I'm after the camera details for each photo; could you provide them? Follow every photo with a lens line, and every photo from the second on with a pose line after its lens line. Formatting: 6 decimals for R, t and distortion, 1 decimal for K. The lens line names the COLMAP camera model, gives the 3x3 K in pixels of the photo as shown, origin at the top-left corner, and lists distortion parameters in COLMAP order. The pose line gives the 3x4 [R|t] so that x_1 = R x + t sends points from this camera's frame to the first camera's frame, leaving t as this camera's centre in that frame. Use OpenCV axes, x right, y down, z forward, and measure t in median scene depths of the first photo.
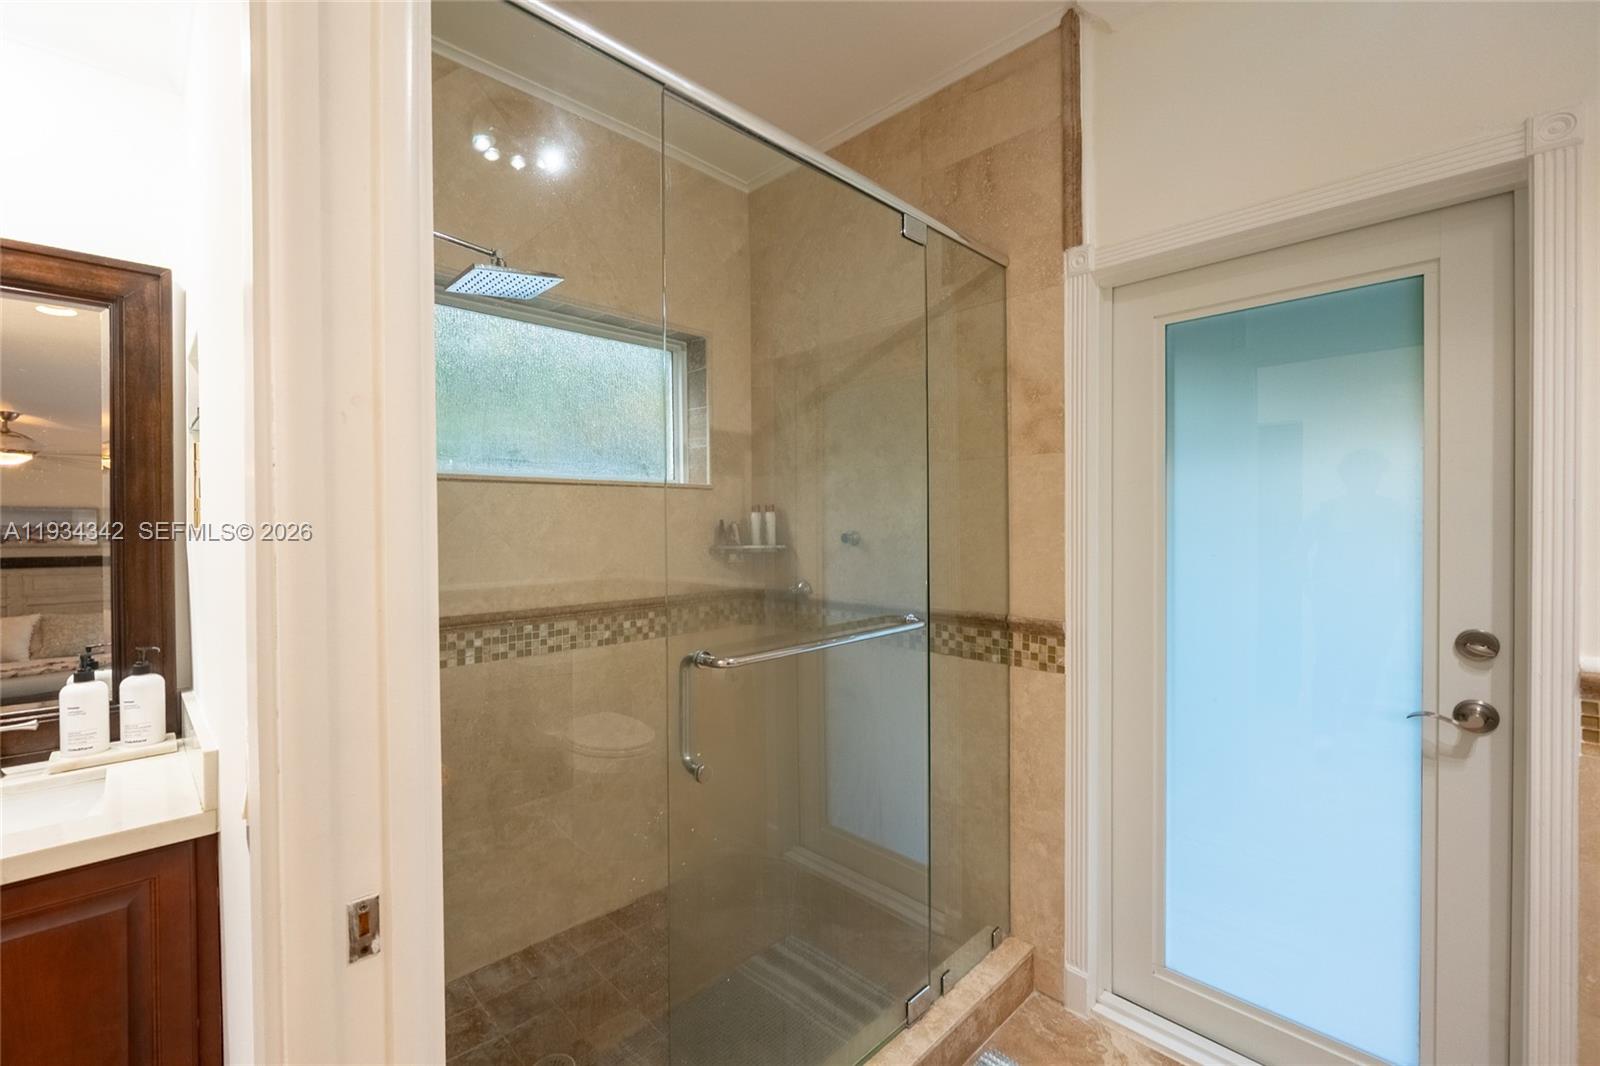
lens RADIAL K [[679.4, 0, 799.8], [0, 679.4, 528.7], [0, 0, 1]] dist [-0.006805, -0.000435]
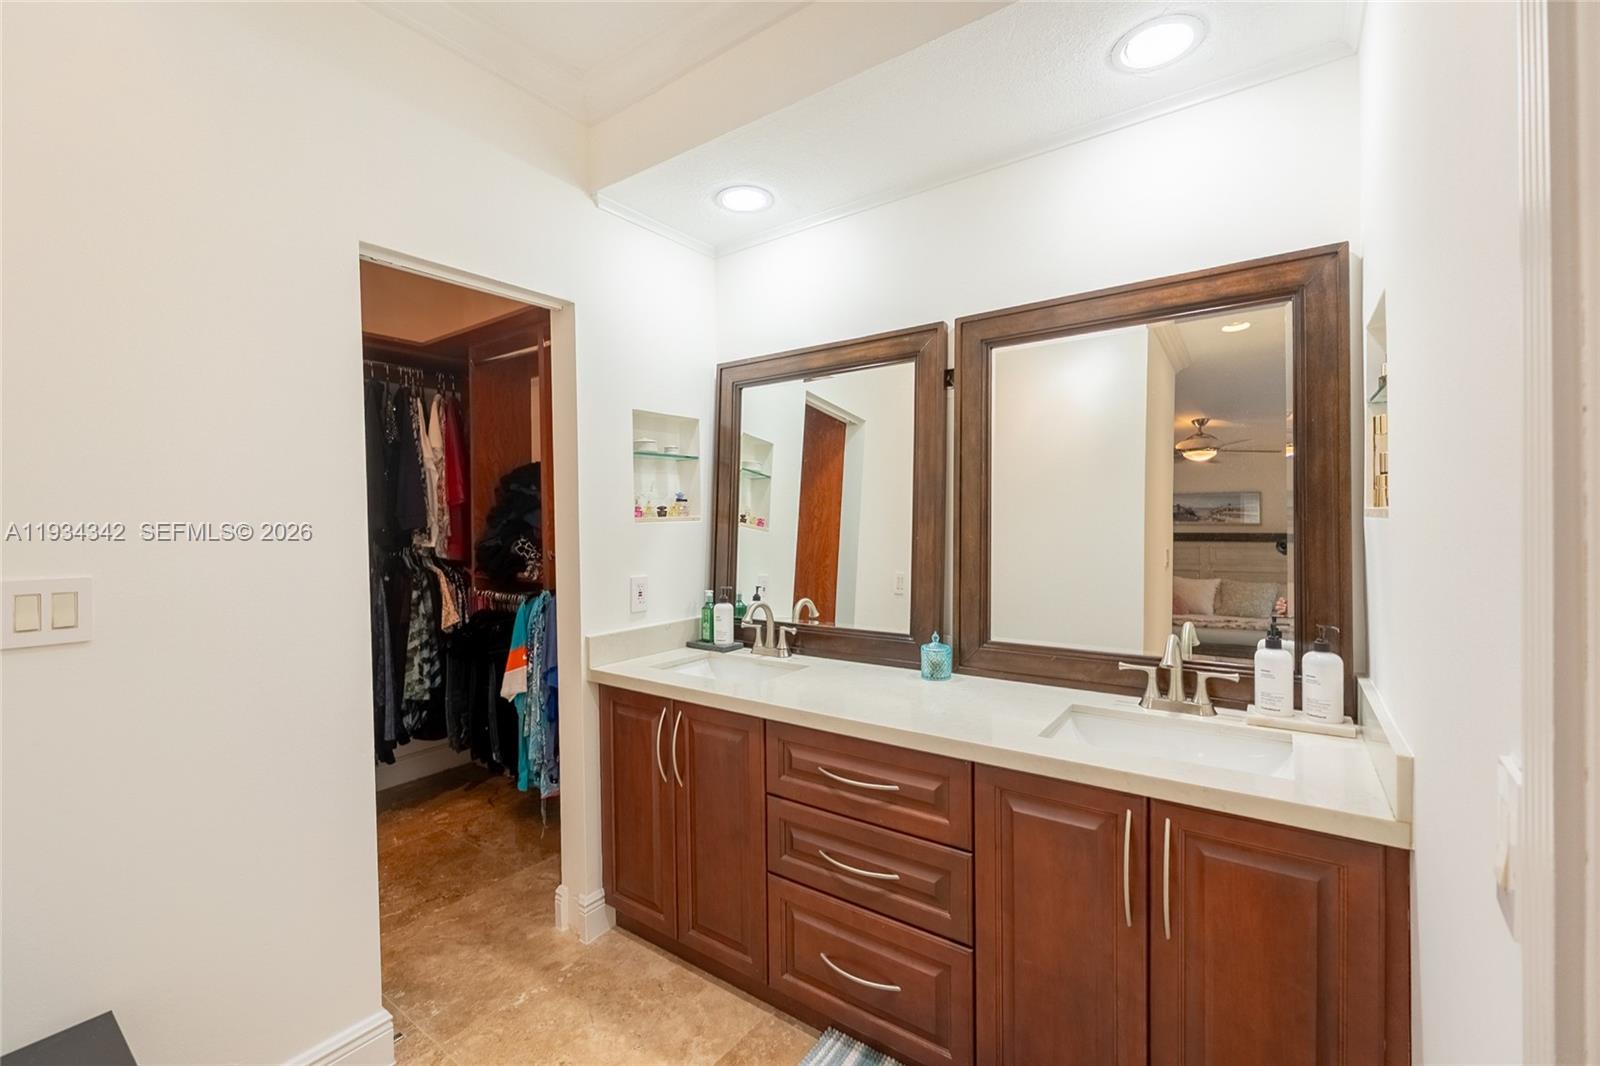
lens RADIAL K [[679.4, 0, 798.1], [0, 679.4, 521.9], [0, 0, 1]] dist [-0.006805, -0.000435]
pose [[0.176006, 0.009796, -0.984340, -0.168826], [0.008115, 0.999902, 0.011401, 0.003975], [0.984356, -0.009995, 0.175909, 0.068593]]
